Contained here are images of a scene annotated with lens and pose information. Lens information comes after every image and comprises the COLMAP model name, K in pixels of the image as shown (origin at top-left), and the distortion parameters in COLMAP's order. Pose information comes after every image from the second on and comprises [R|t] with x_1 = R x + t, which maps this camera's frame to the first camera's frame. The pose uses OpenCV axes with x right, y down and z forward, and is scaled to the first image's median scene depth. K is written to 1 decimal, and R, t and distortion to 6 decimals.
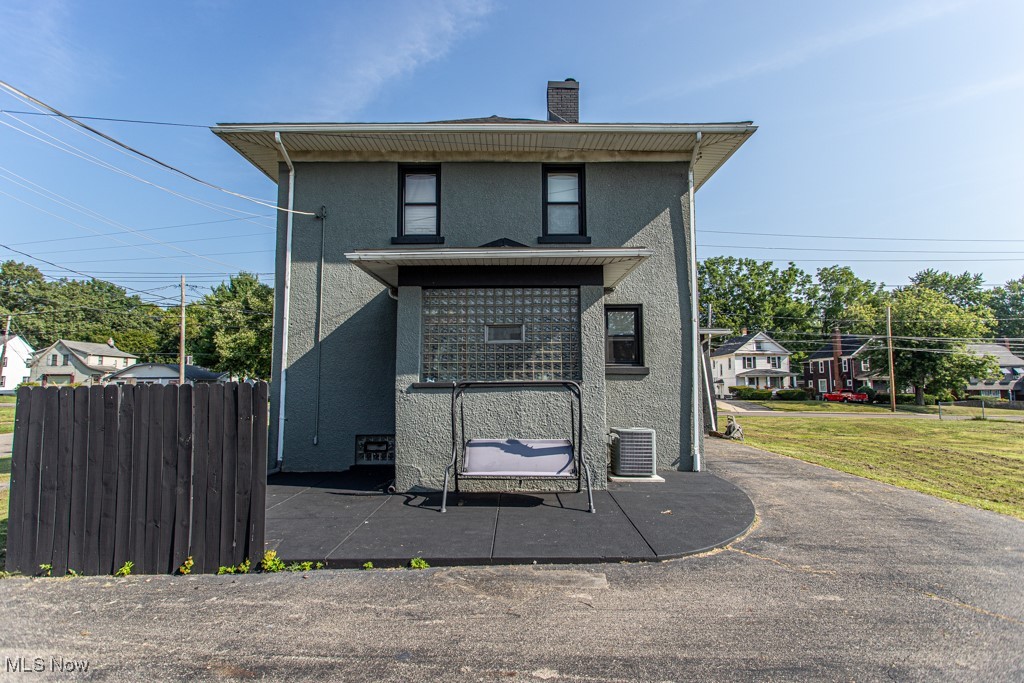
lens RADIAL K [[488.1, 0, 512.0], [0, 488.1, 341.5], [0, 0, 1]] dist [0.003318, -0.000596]
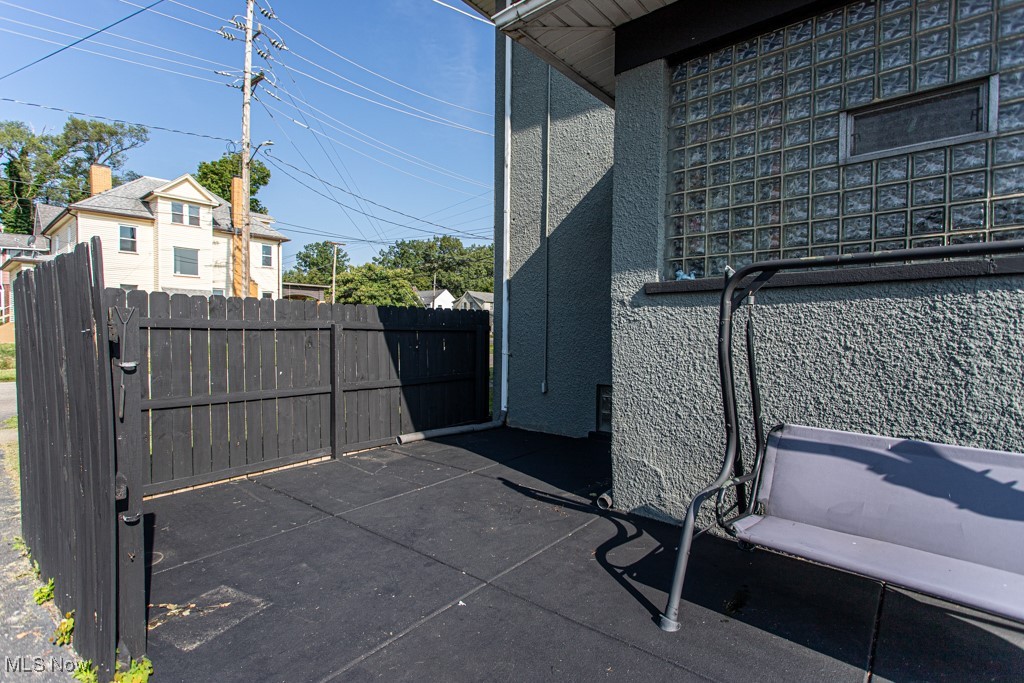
lens RADIAL K [[488.1, 0, 512.0], [0, 488.1, 341.5], [0, 0, 1]] dist [0.003318, -0.000596]
pose [[0.771053, 0.026909, -0.636202, -0.009112], [0.045066, 0.994295, 0.096674, 0.087159], [0.635174, -0.103211, 0.765442, 0.559242]]
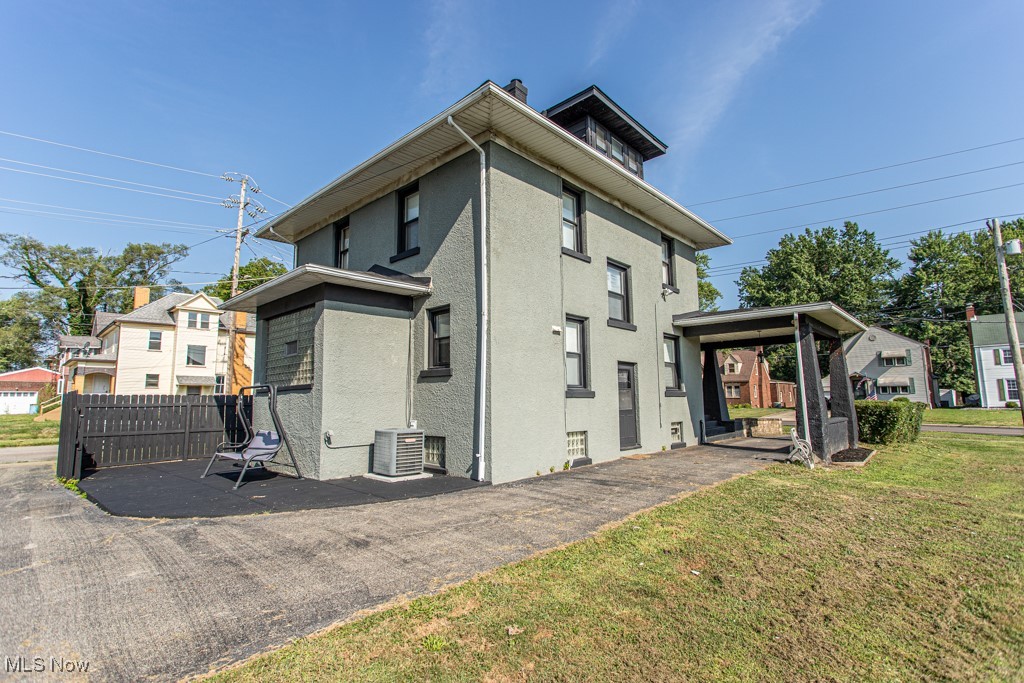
lens RADIAL K [[488.1, 0, 512.0], [0, 488.1, 341.5], [0, 0, 1]] dist [0.003318, -0.000596]
pose [[0.728823, -0.087807, -0.679048, 1.279009], [0.069192, 0.996111, -0.054542, 0.076013], [0.681197, -0.007233, 0.732065, 0.463437]]
